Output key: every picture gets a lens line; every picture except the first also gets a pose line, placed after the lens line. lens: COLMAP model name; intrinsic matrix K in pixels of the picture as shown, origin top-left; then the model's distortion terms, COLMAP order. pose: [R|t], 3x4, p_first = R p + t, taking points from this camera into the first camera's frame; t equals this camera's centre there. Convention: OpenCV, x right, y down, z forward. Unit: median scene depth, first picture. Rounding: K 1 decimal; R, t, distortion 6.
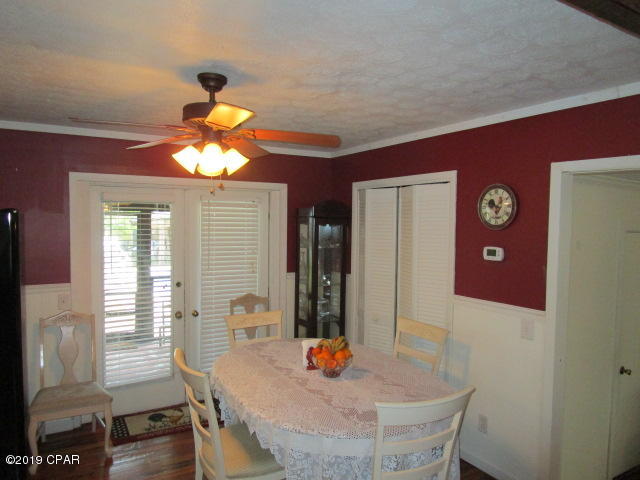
lens RADIAL K [[450.7, 0, 320.0], [0, 450.7, 240.0], [0, 0, 1]] dist [-0.001551, -0.000112]
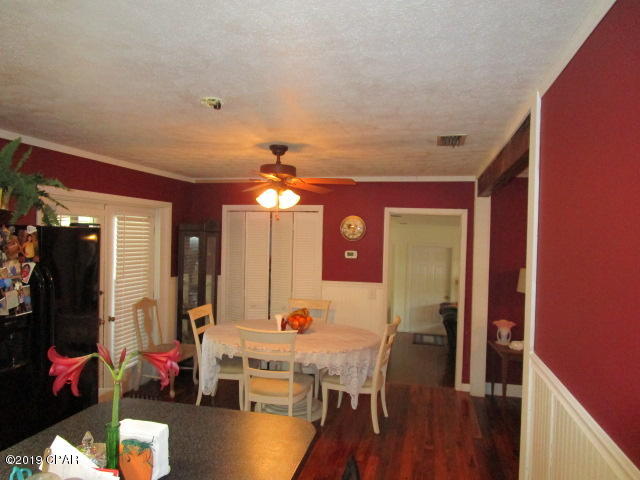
lens RADIAL K [[450.7, 0, 320.0], [0, 450.7, 240.0], [0, 0, 1]] dist [-0.001551, -0.000112]
pose [[0.713105, -0.003929, 0.701046, -0.937971], [0.016006, 0.999815, -0.010679, -0.010088], [-0.700874, 0.018836, 0.713036, -0.182650]]
